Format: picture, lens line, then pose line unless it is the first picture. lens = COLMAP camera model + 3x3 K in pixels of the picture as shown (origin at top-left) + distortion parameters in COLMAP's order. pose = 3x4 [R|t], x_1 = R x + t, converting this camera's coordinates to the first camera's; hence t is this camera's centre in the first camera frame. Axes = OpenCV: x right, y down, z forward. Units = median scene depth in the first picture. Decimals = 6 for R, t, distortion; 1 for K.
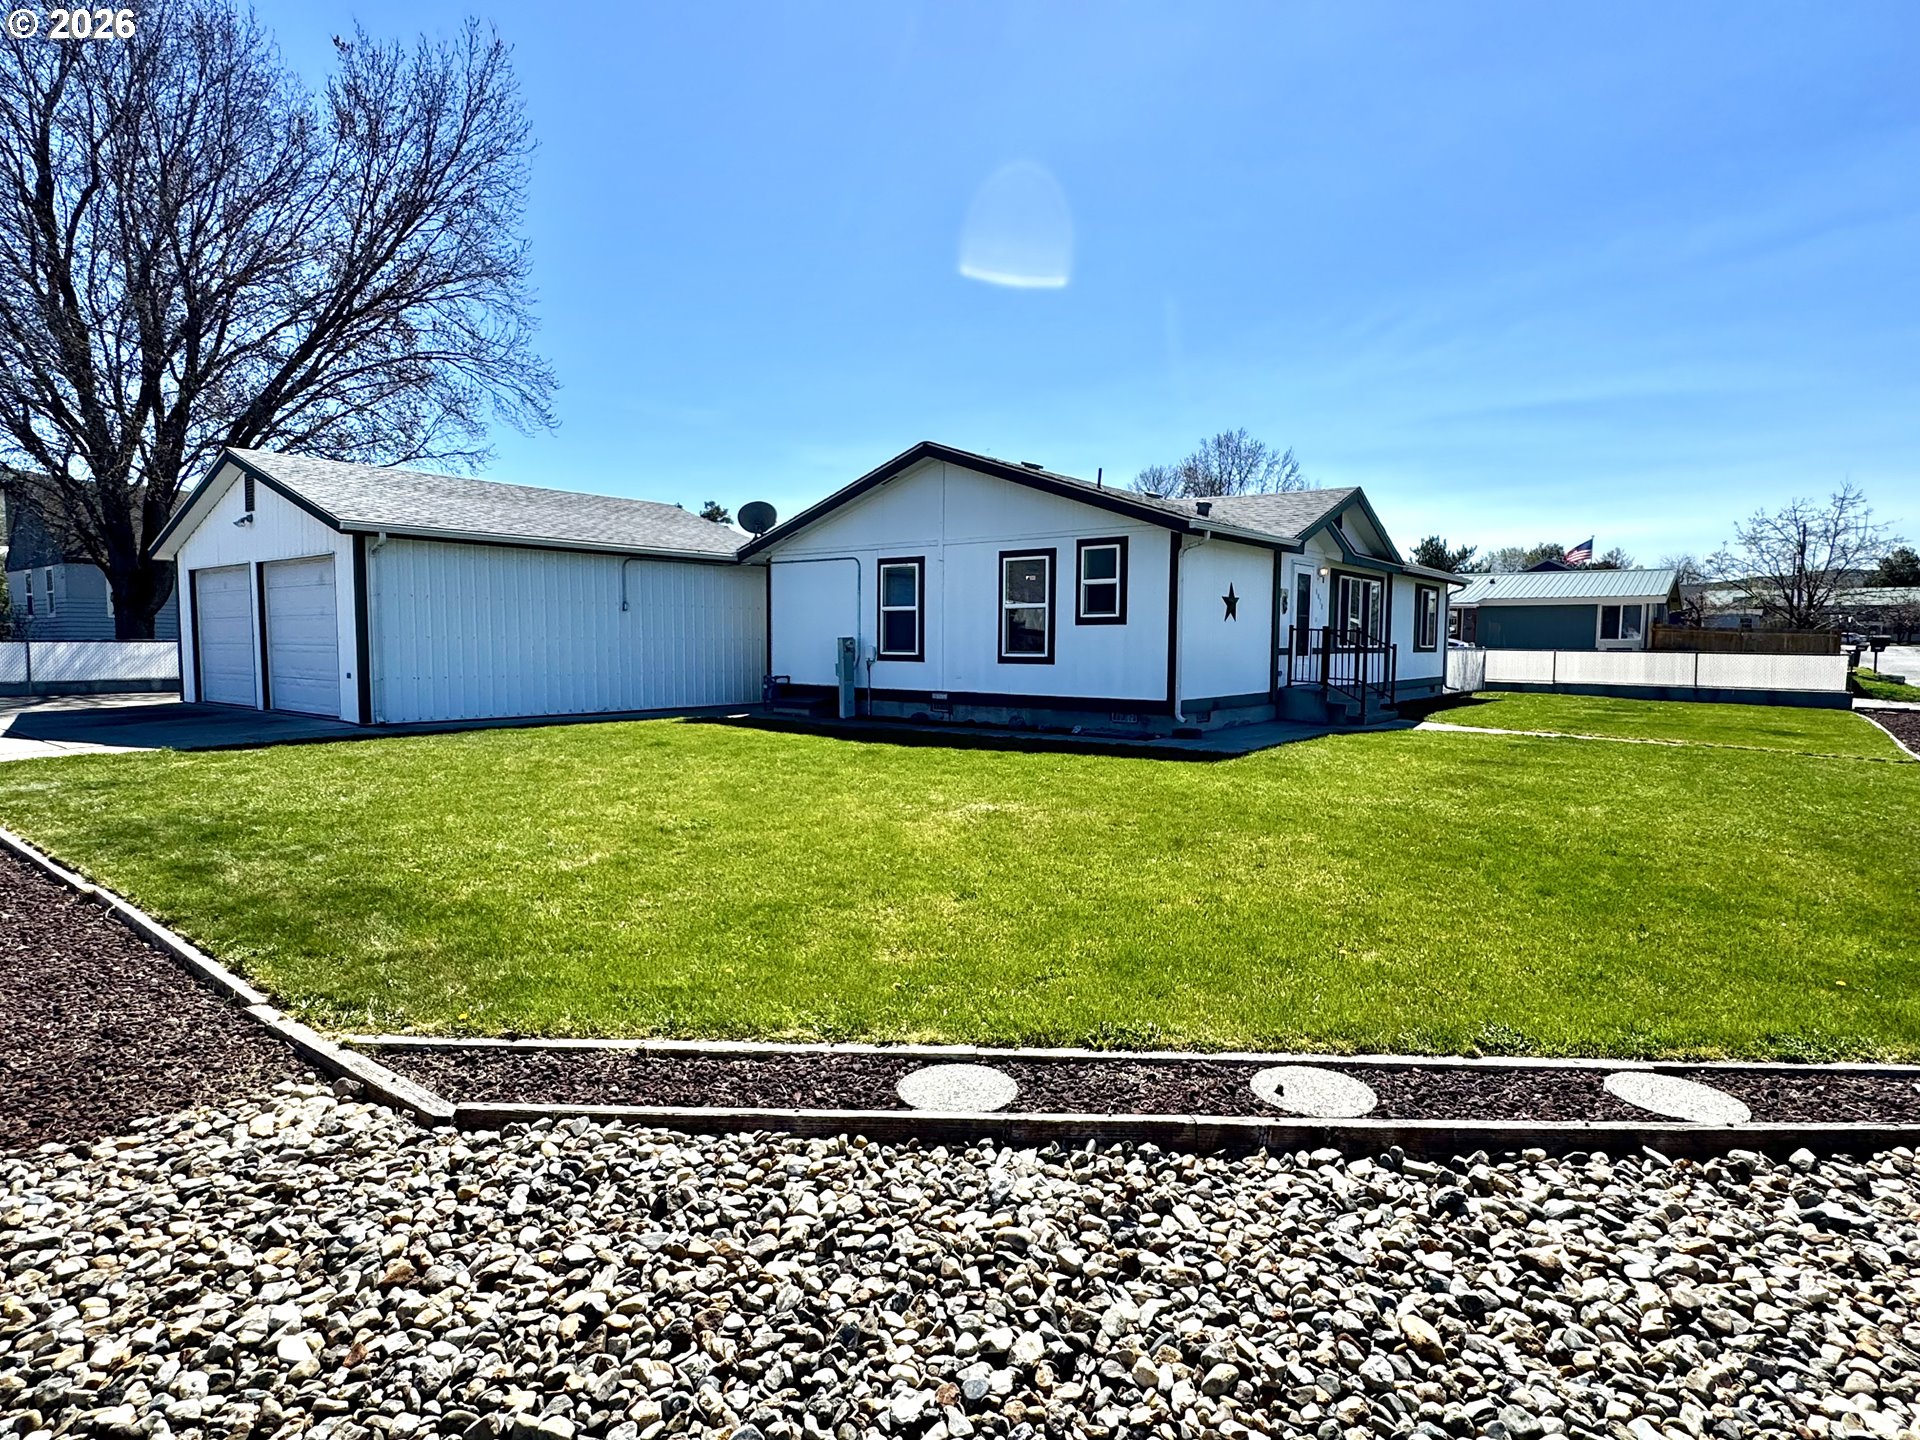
lens RADIAL K [[1083.1, 0, 975.8], [0, 1083.1, 721.6], [0, 0, 1]] dist [-0.003651, -0.000244]
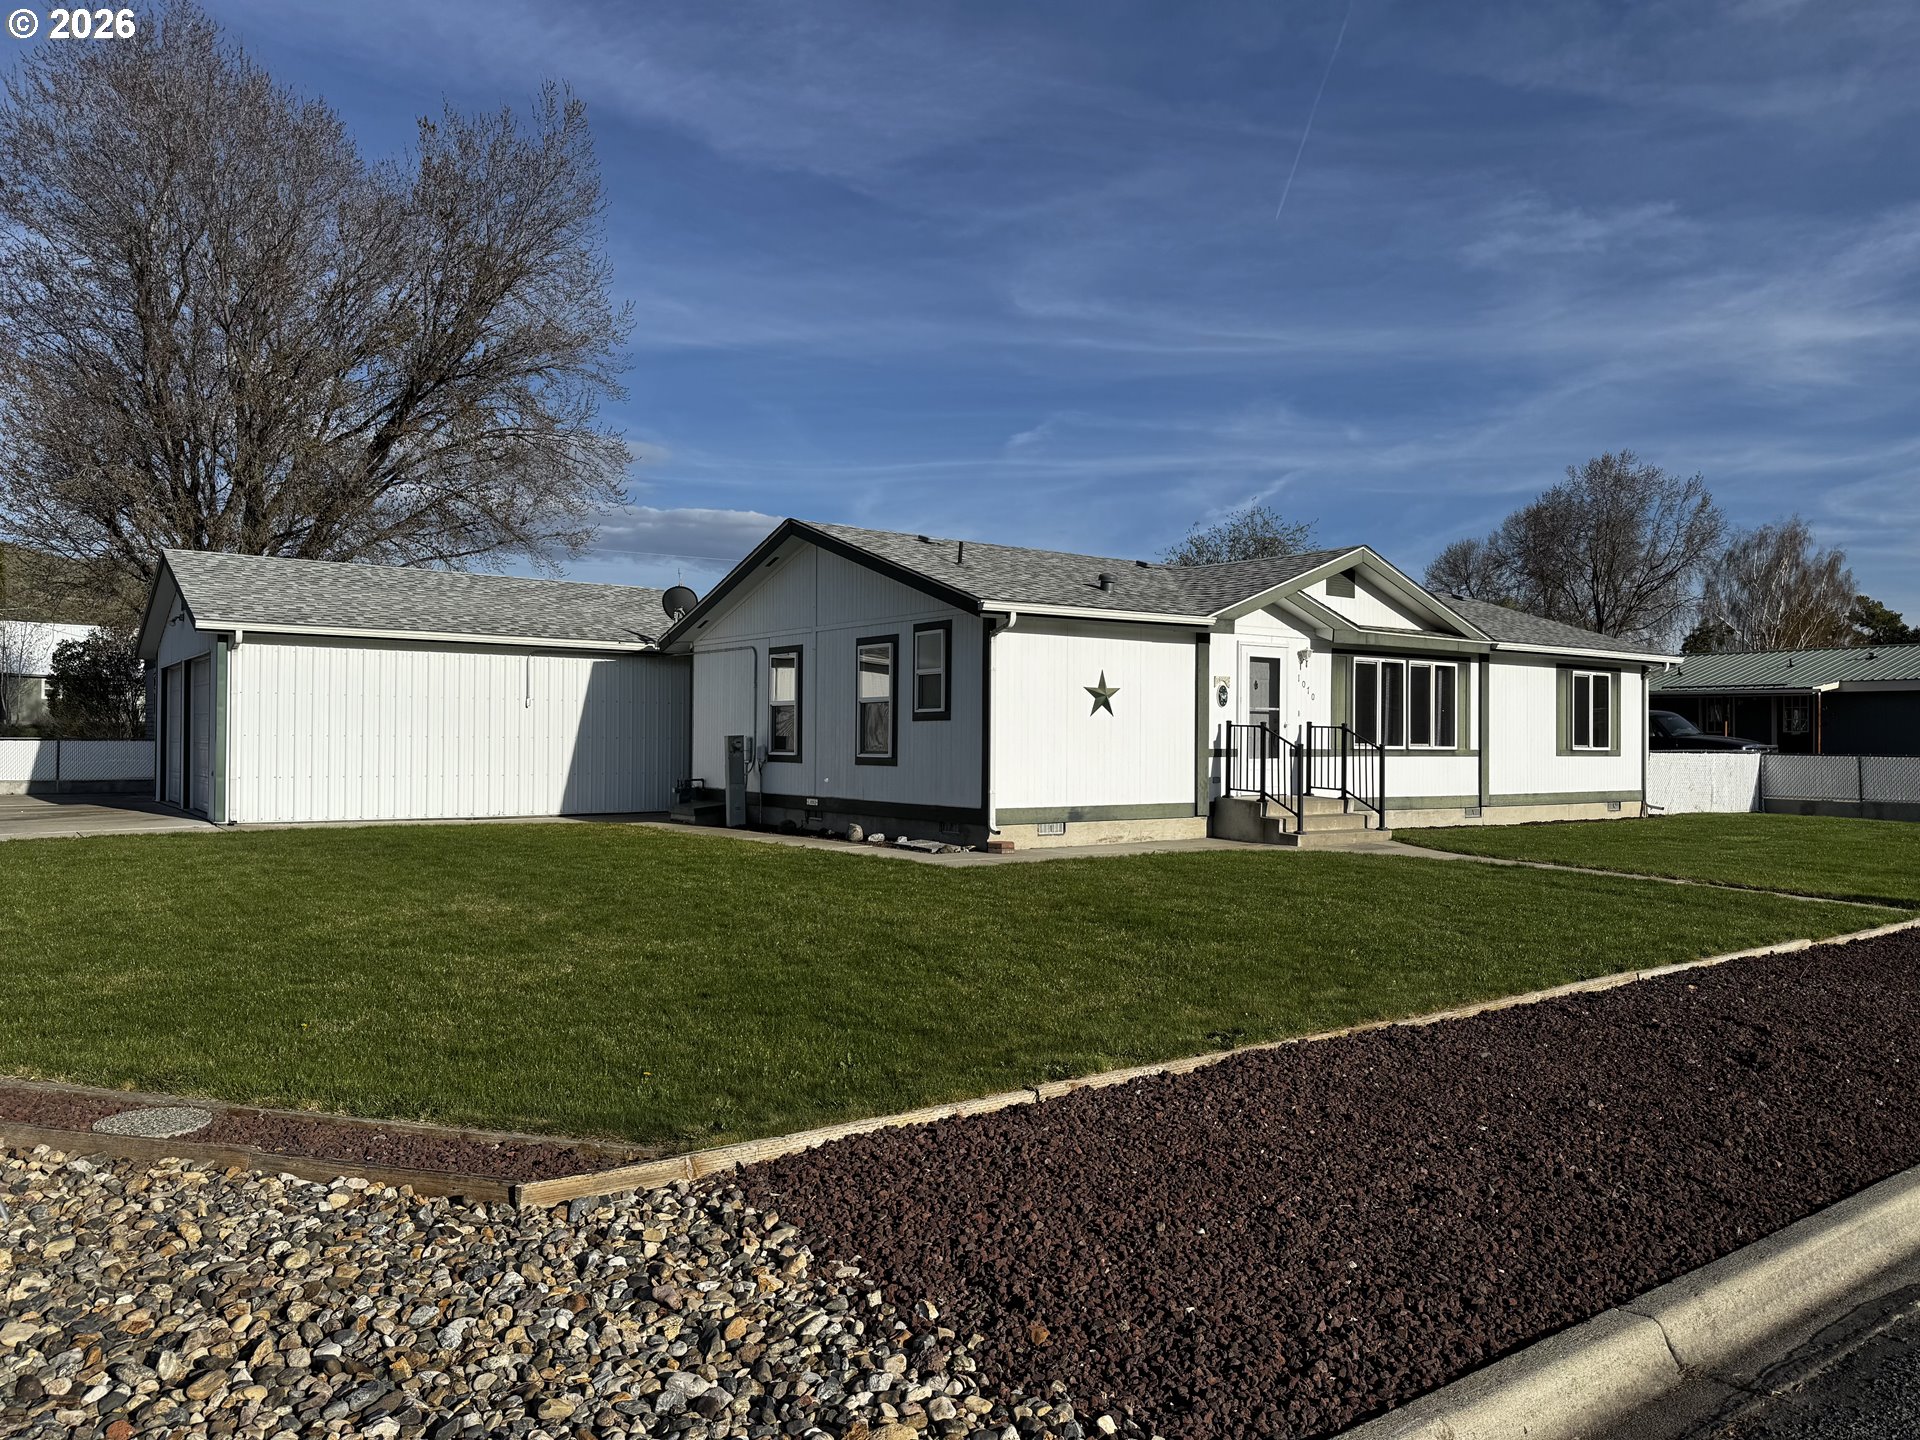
lens RADIAL K [[1375.8, 0, 955.6], [0, 1375.8, 721.2], [0, 0, 1]] dist [0.046323, -0.004845]
pose [[0.961073, -0.000907, -0.276291, 0.386632], [-0.022968, 0.996271, -0.083162, 0.002220], [0.275337, 0.086271, 0.957469, -0.046735]]
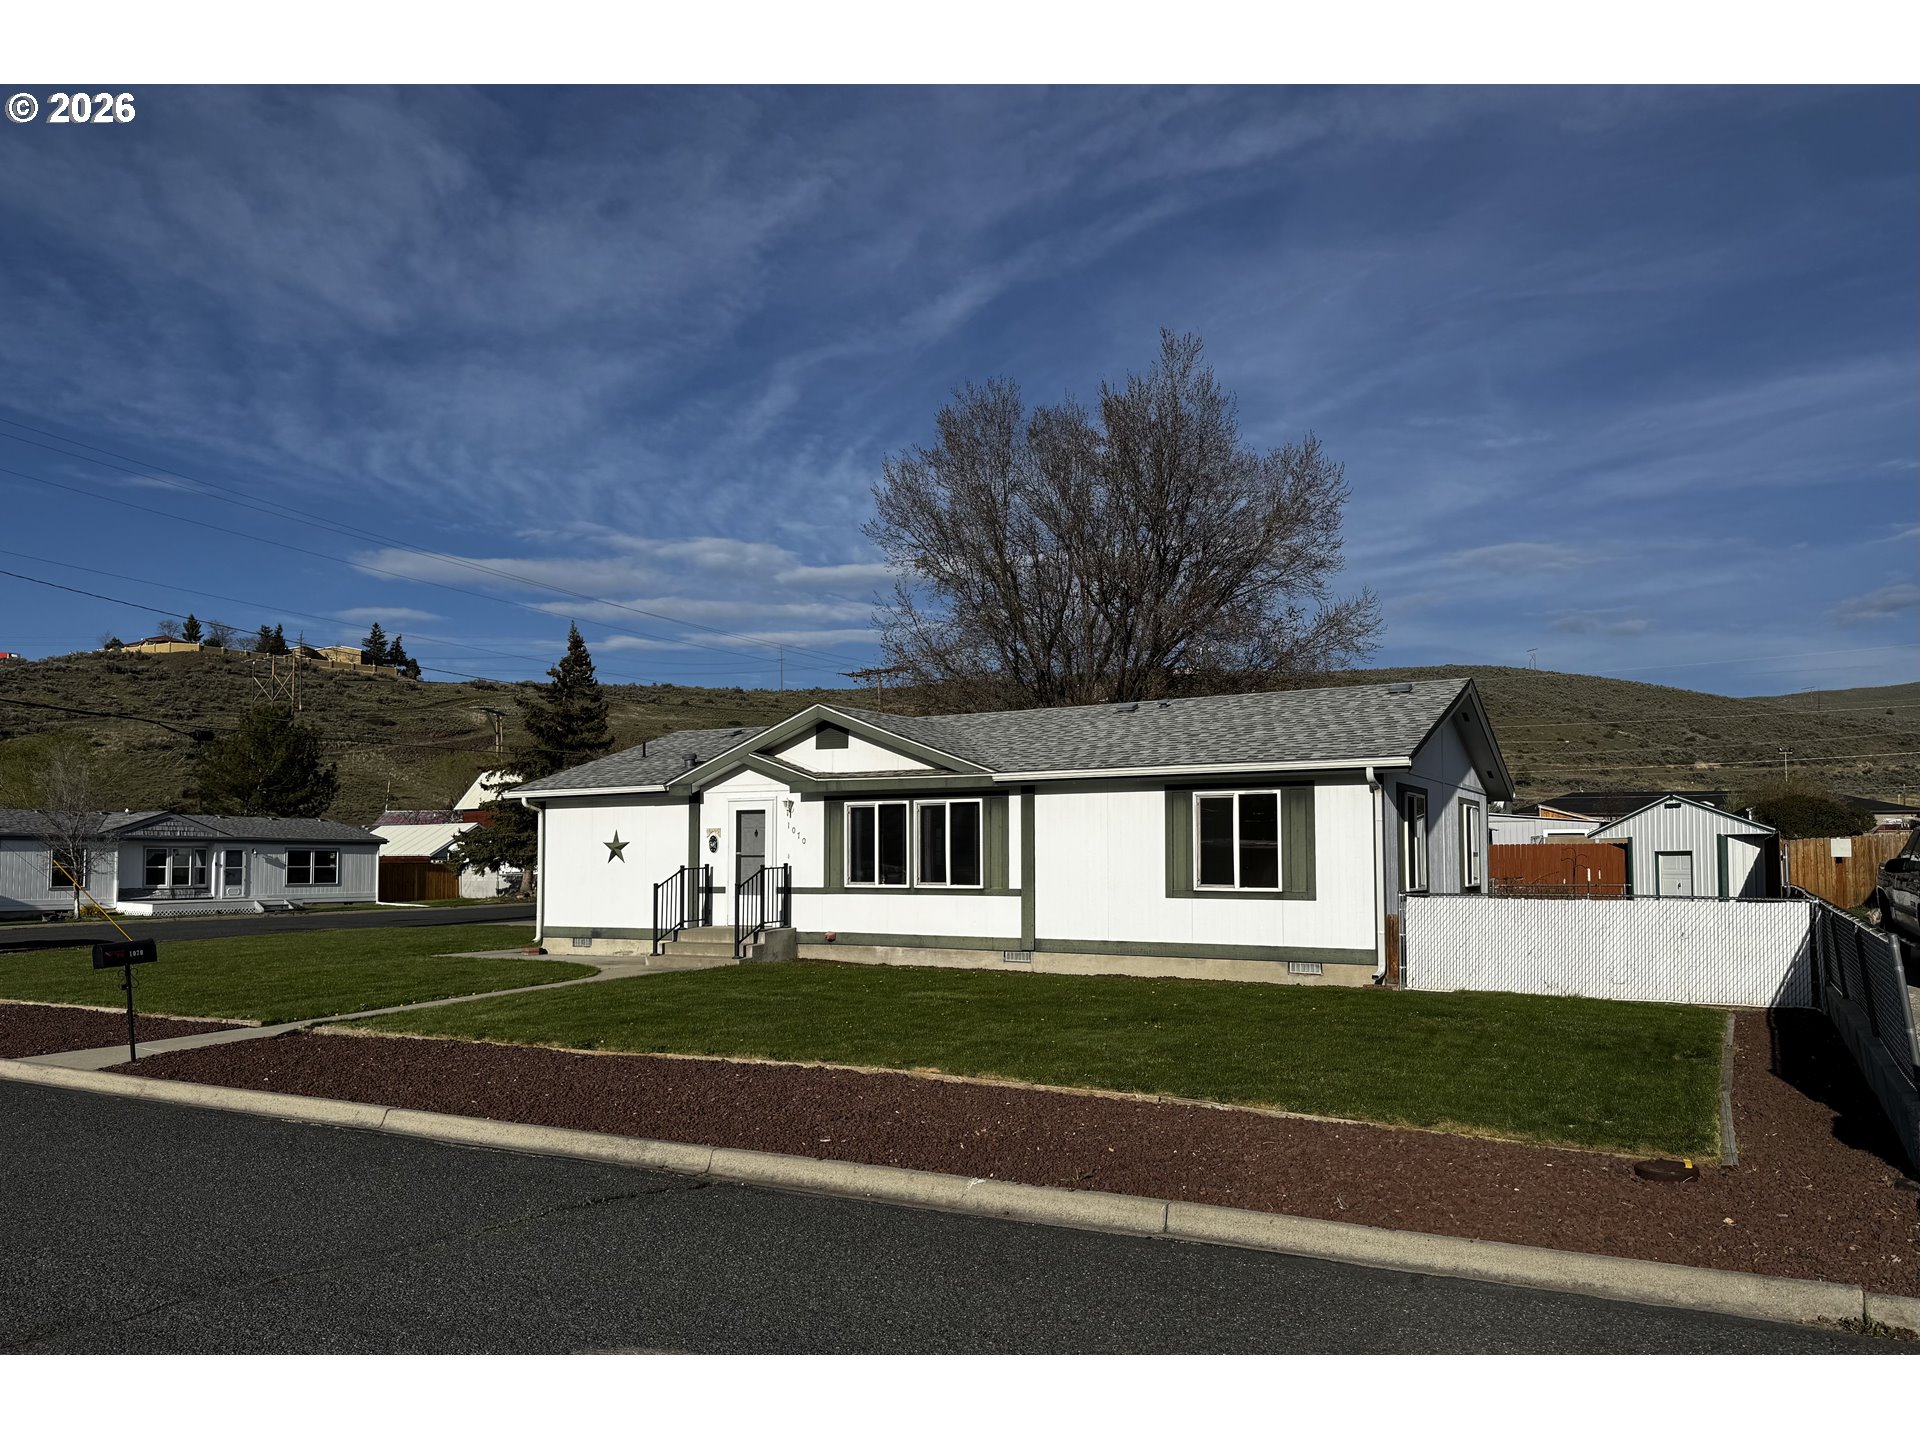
lens RADIAL K [[1375.8, 0, 954.3], [0, 1375.8, 723.0], [0, 0, 1]] dist [0.046323, -0.004845]
pose [[0.154896, -0.114871, -0.981230, 1.624718], [-0.073717, 0.989104, -0.127430, -0.072415], [0.985177, 0.092072, 0.144740, 1.037607]]
